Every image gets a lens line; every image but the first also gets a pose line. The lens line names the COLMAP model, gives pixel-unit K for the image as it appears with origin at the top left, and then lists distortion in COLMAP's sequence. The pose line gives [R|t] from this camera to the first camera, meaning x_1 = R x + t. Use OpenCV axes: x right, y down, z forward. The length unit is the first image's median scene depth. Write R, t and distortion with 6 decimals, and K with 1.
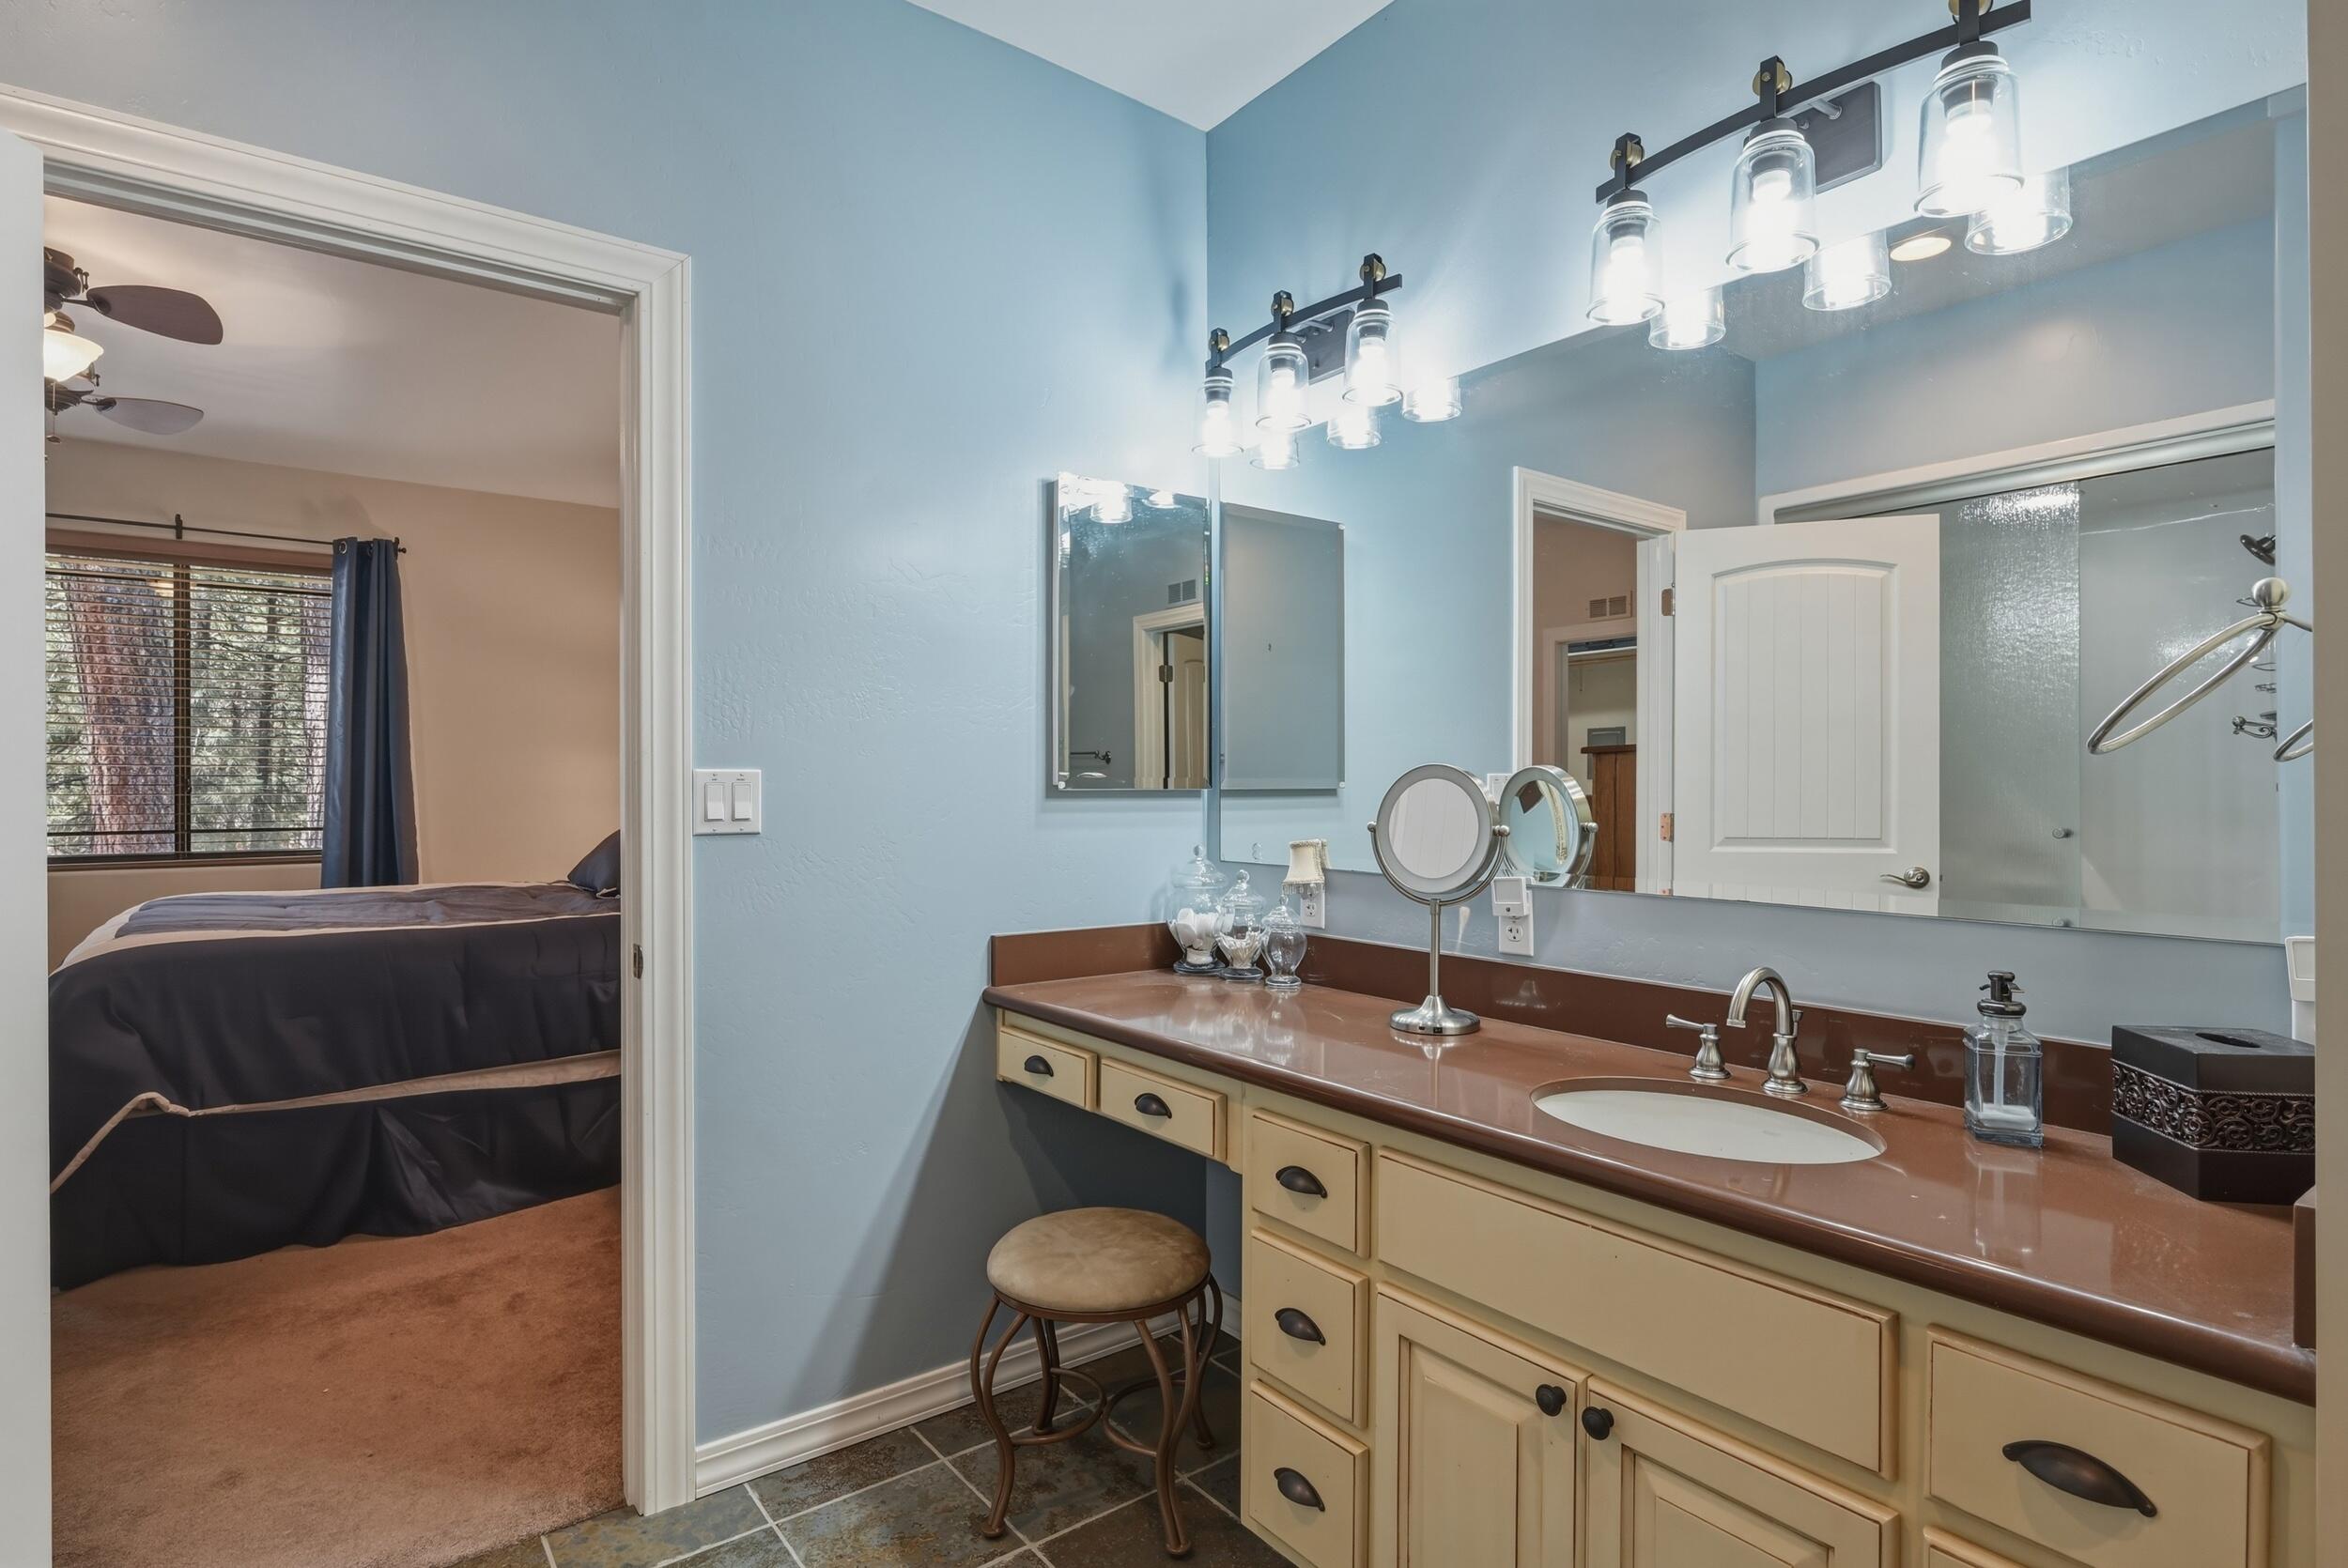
lens RADIAL K [[1226.6, 0, 1170.5], [0, 1226.6, 794.8], [0, 0, 1]] dist [-0.002865, -0.000538]
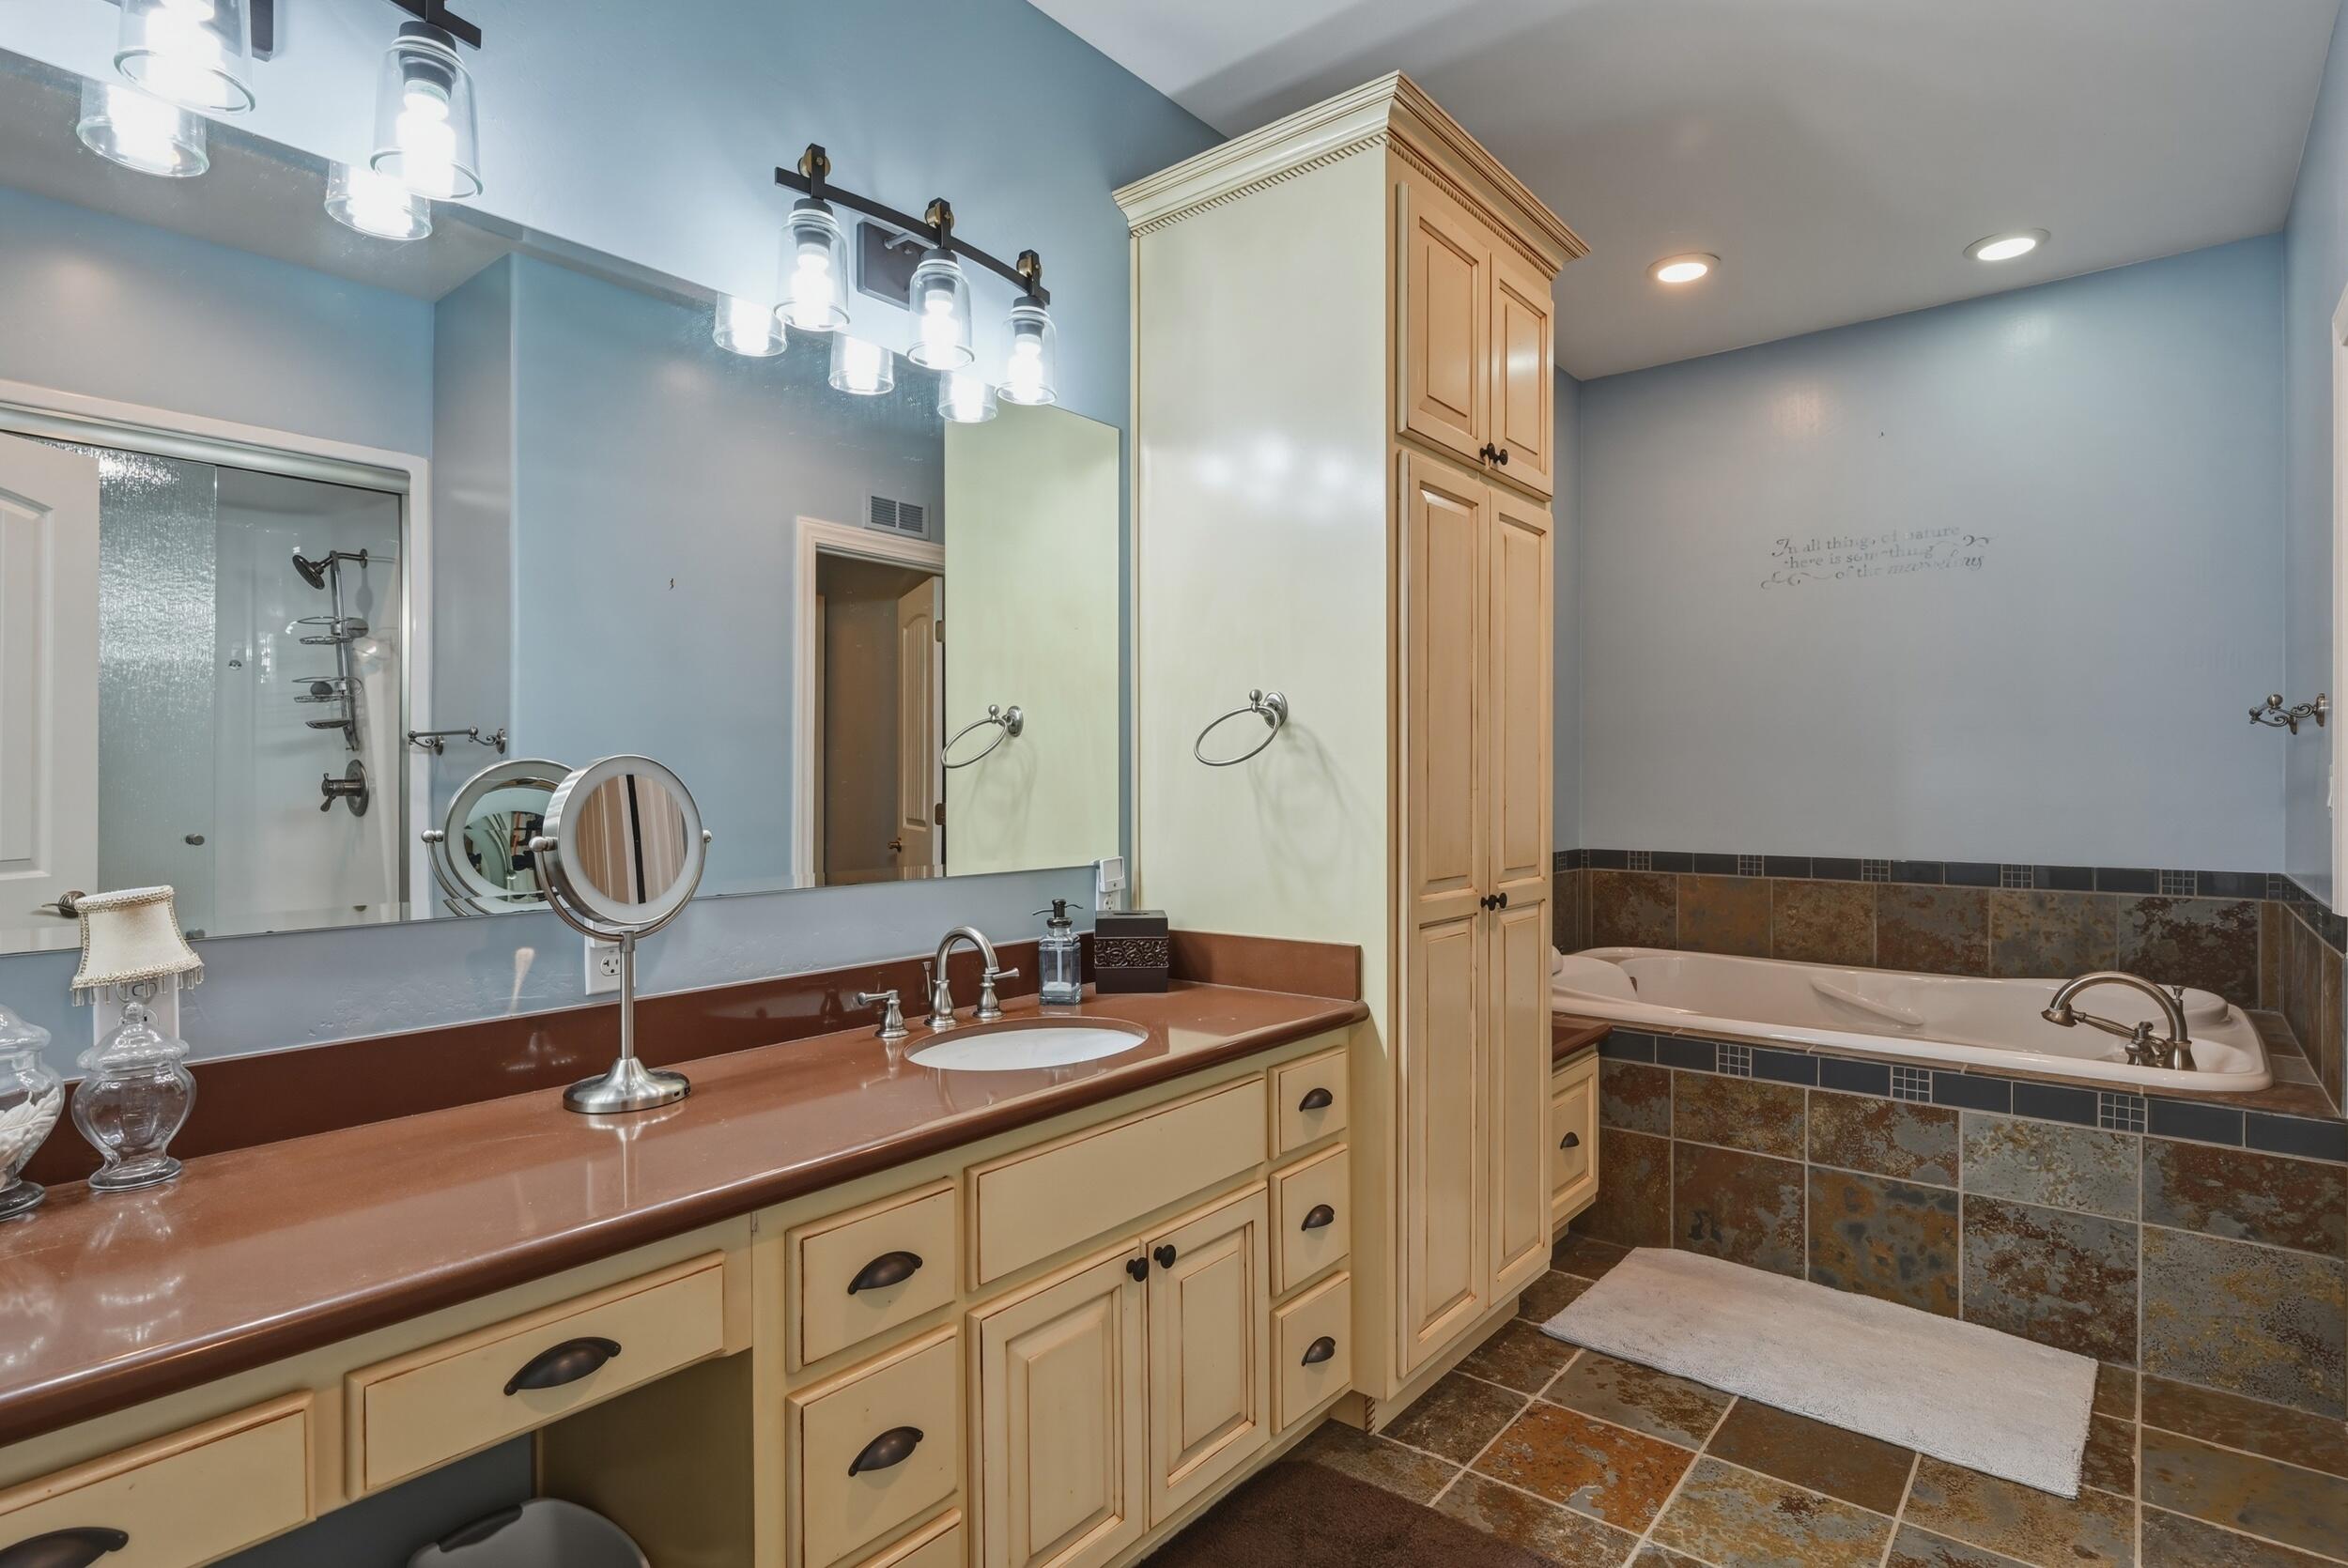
lens RADIAL K [[1226.6, 0, 1170.5], [0, 1226.6, 794.8], [0, 0, 1]] dist [-0.002865, -0.000538]
pose [[-0.268368, -0.007042, 0.963291, -0.735474], [0.012438, 0.999865, 0.010774, -0.005124], [-0.963236, 0.014873, -0.268245, 1.053951]]
